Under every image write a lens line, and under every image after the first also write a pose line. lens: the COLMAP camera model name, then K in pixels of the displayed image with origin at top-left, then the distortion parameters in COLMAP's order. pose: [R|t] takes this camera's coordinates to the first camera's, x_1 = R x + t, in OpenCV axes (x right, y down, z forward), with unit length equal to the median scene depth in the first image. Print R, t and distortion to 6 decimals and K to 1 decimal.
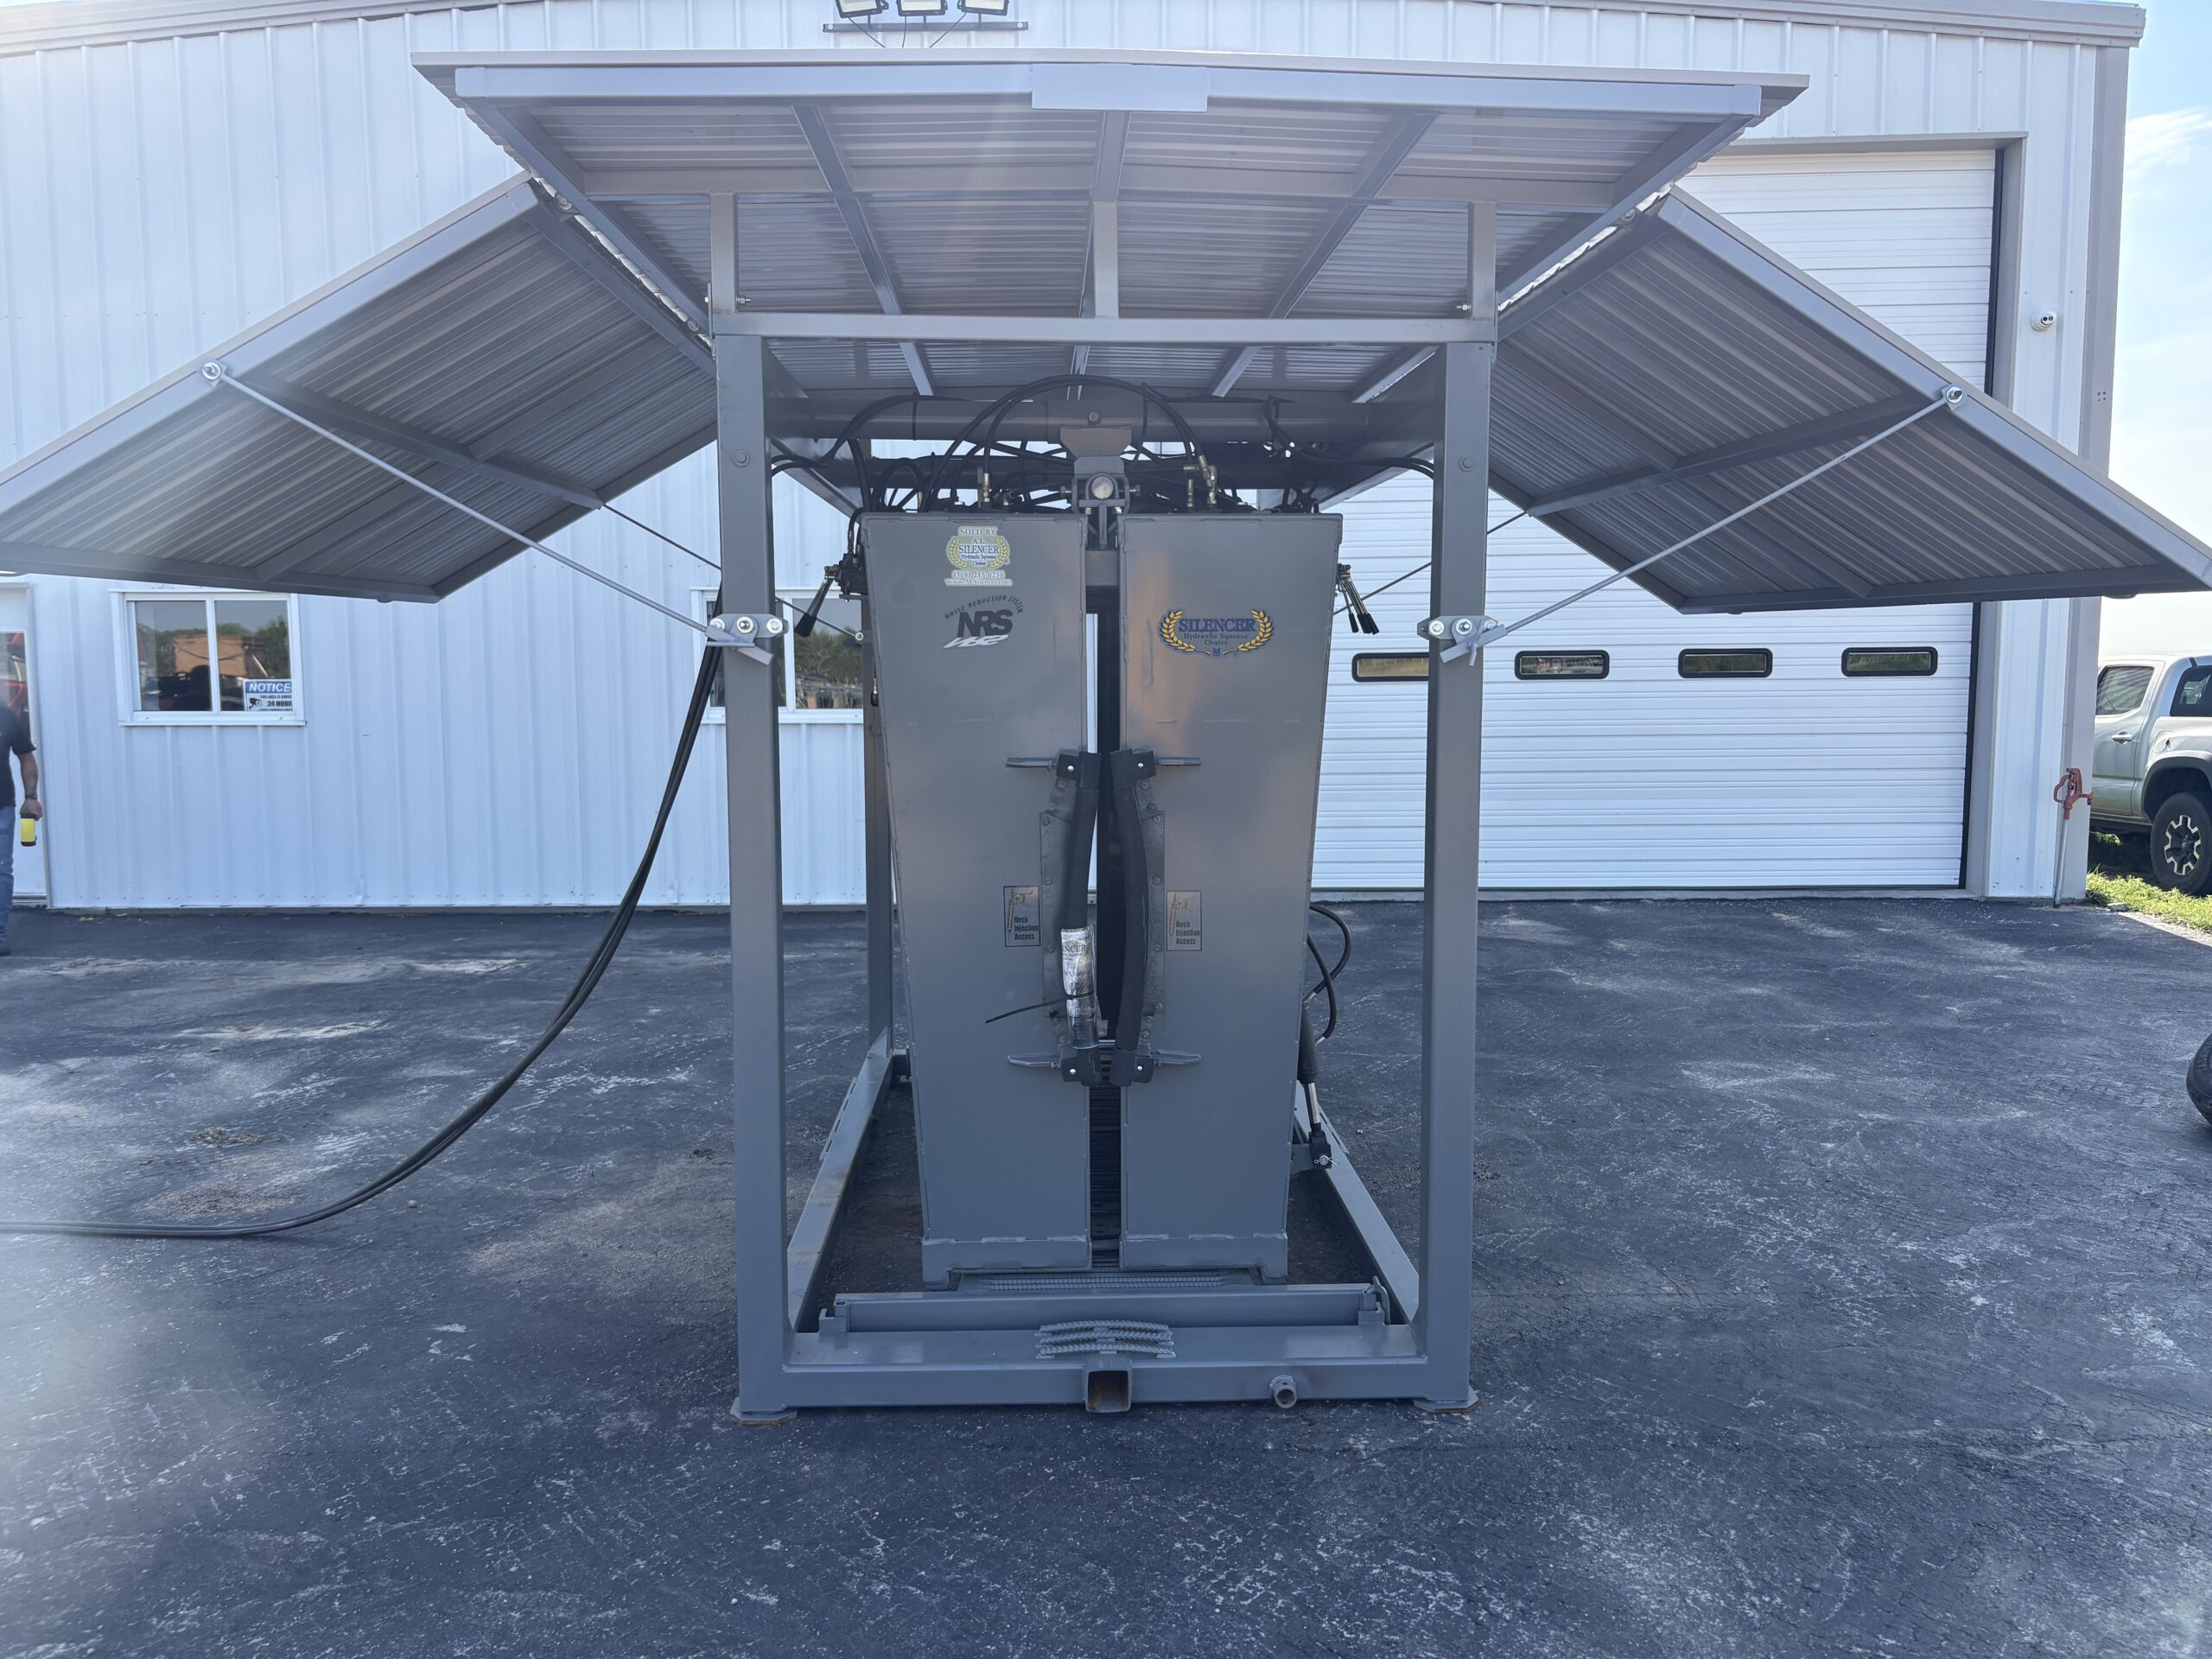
lens RADIAL K [[1678.3, 0, 1099.8], [0, 1678.3, 832.8], [0, 0, 1]] dist [0.011913, 0.017259]
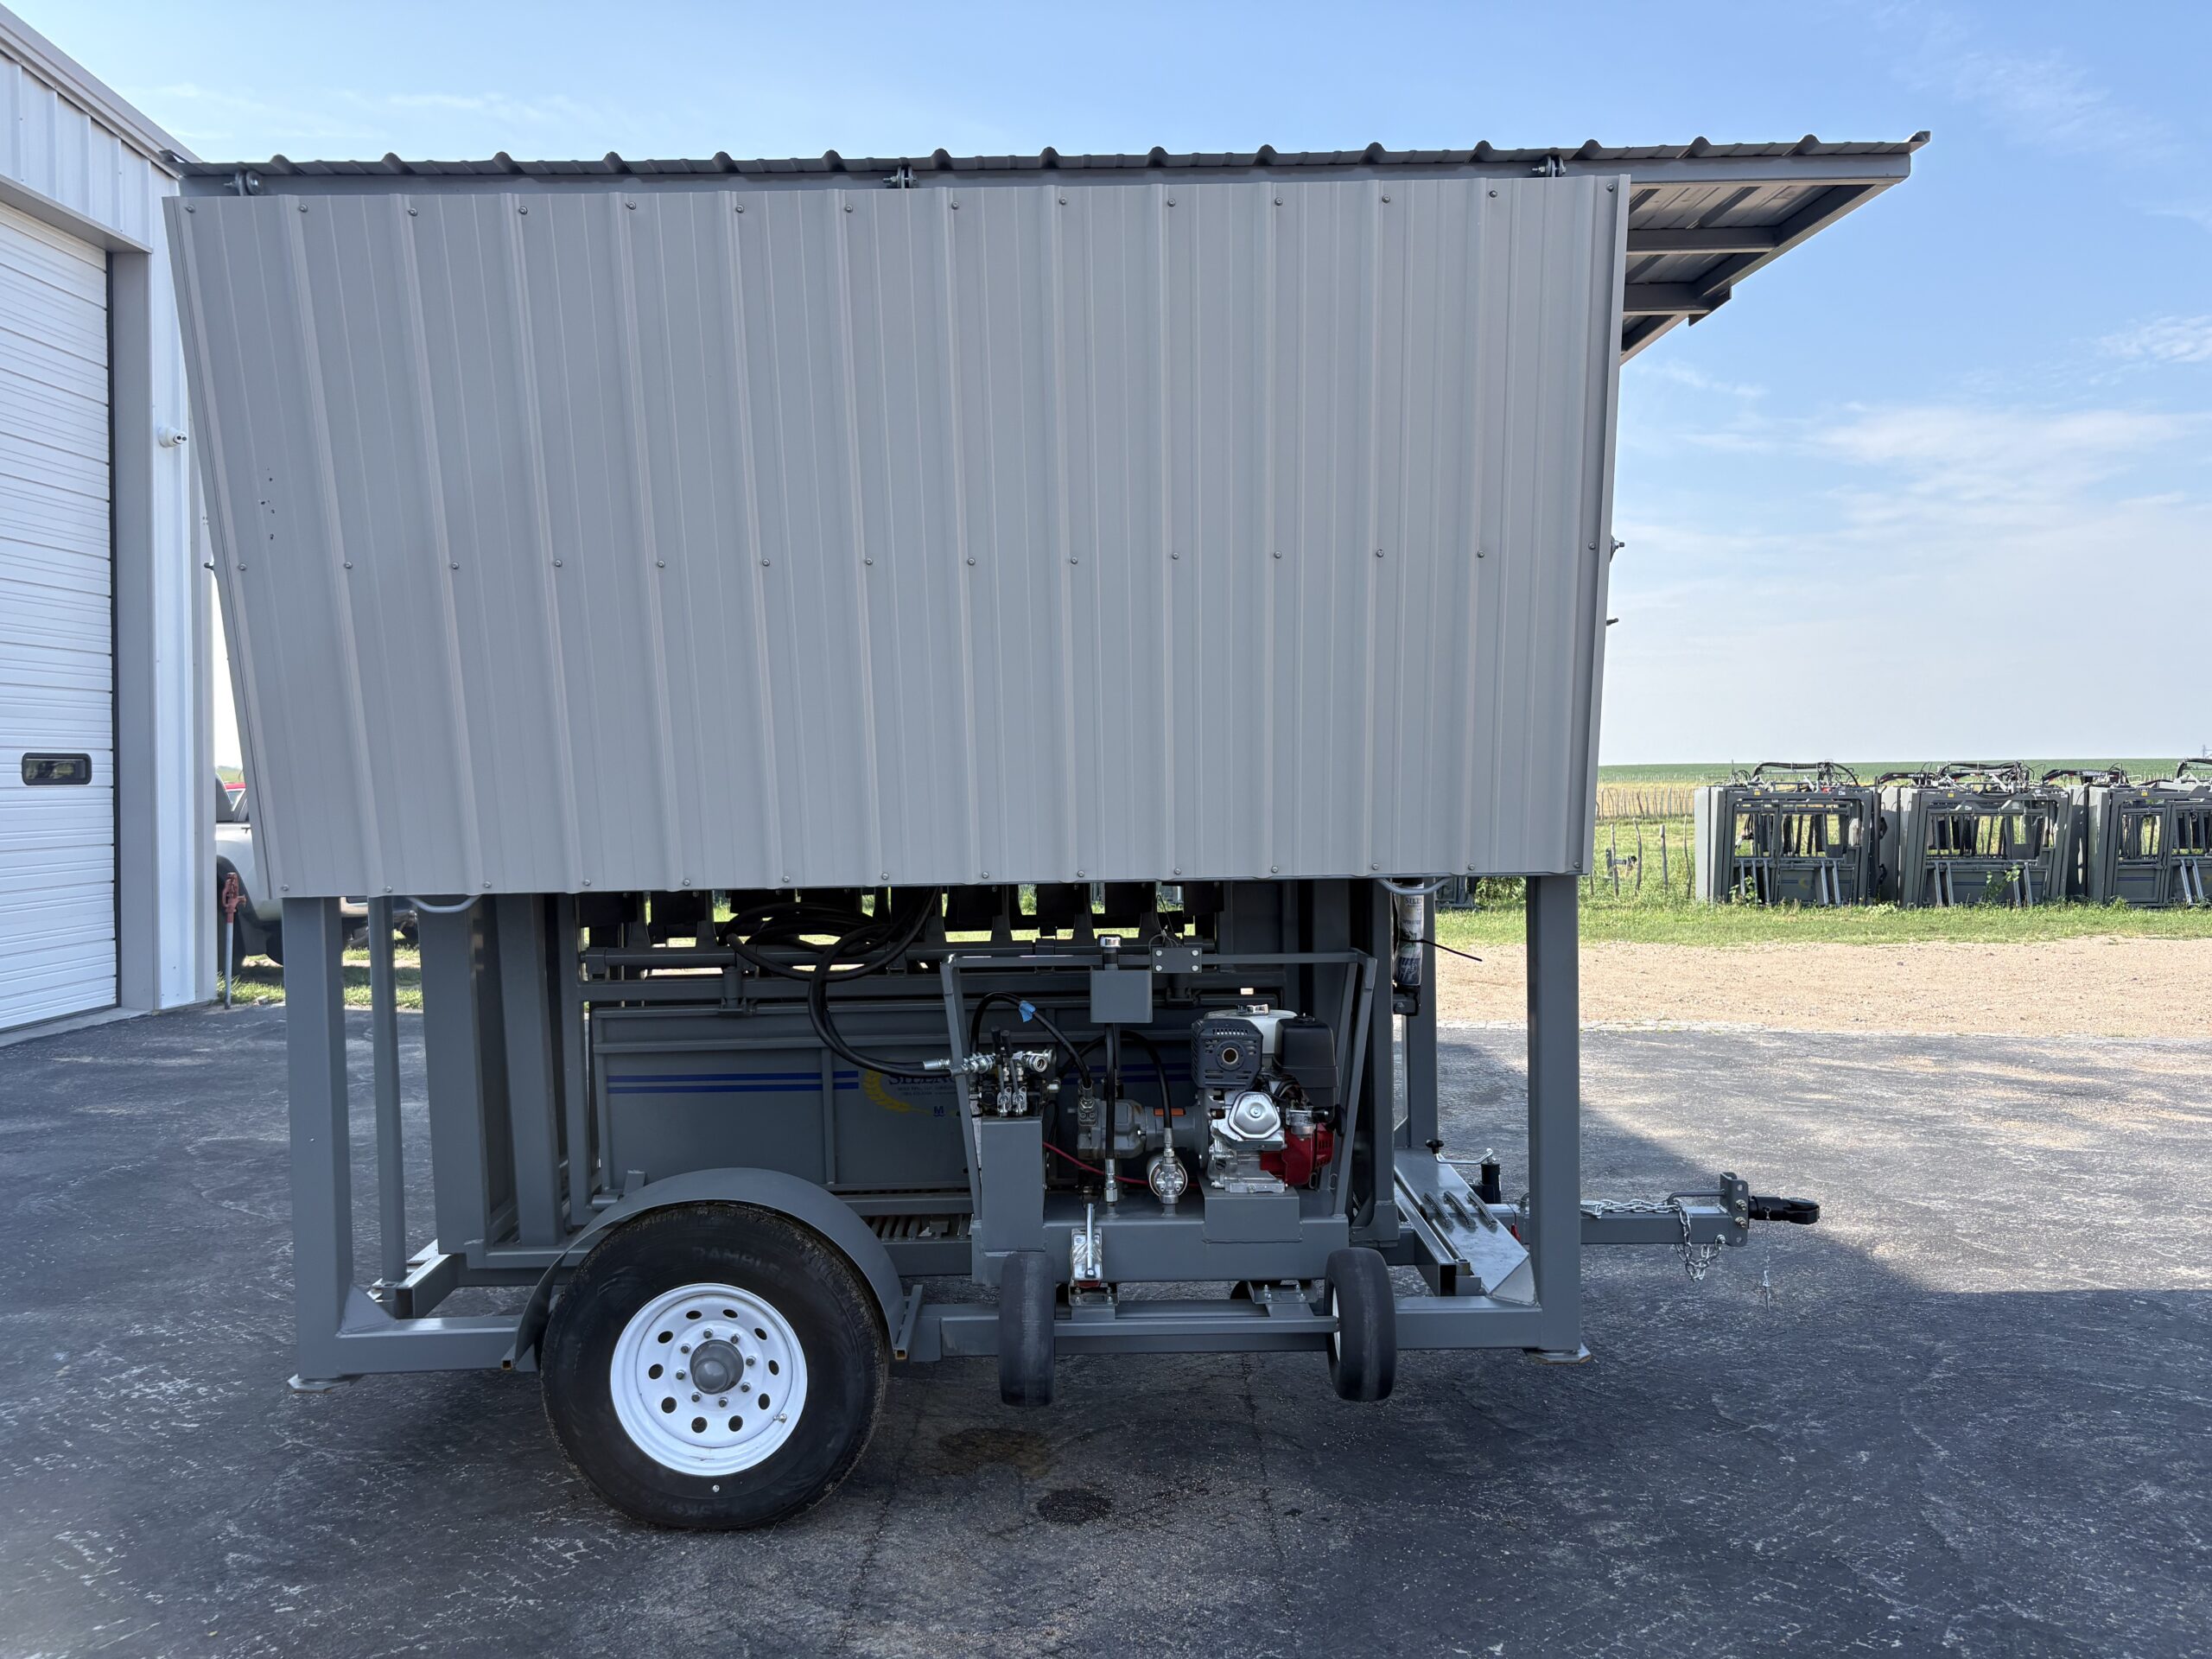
lens RADIAL K [[1678.3, 0, 1099.8], [0, 1678.3, 832.8], [0, 0, 1]] dist [0.011913, 0.017259]
pose [[0.026486, -0.027806, 0.999262, -0.801914], [0.091624, 0.995473, 0.025272, -0.072500], [-0.995441, 0.090887, 0.028914, 0.780018]]
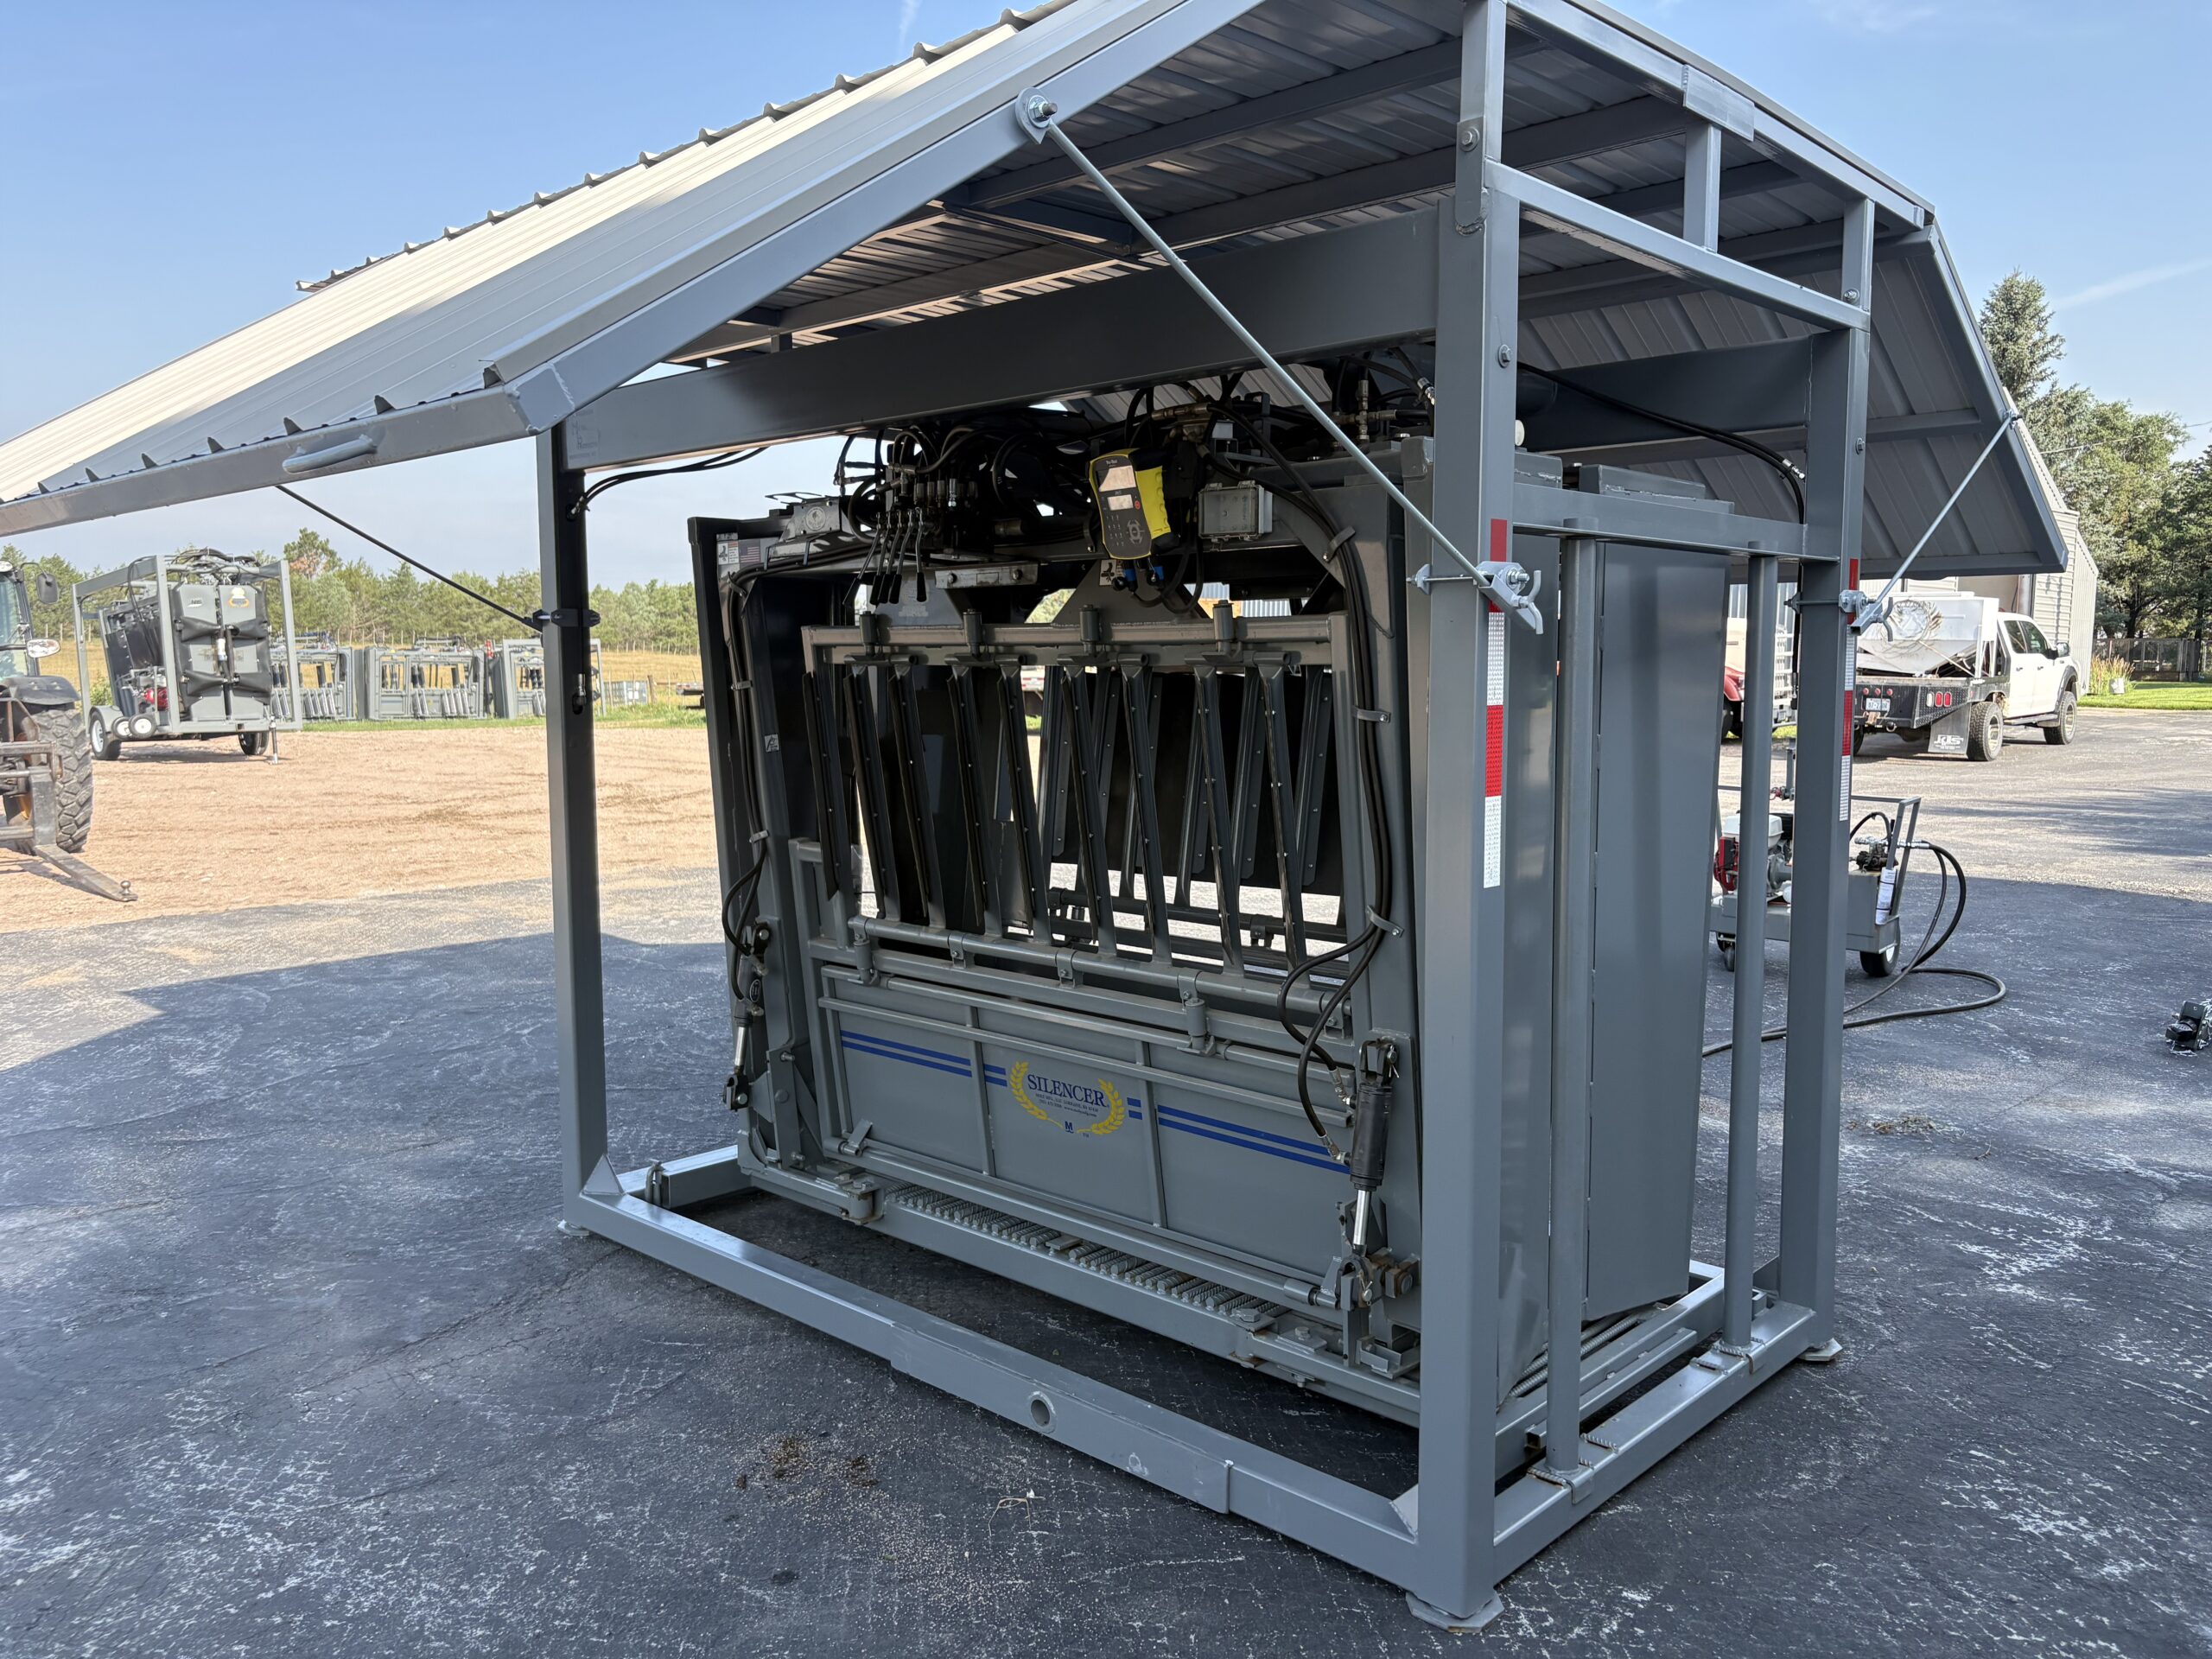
lens RADIAL K [[1690.1, 0, 1114.6], [0, 1690.1, 798.9], [0, 0, 1]] dist [0.014833, -0.001266]
pose [[-0.715905, 0.059519, -0.695656, 0.511407], [-0.075232, 0.983983, 0.161609, -0.139330], [0.694133, 0.168032, -0.699961, 1.373327]]
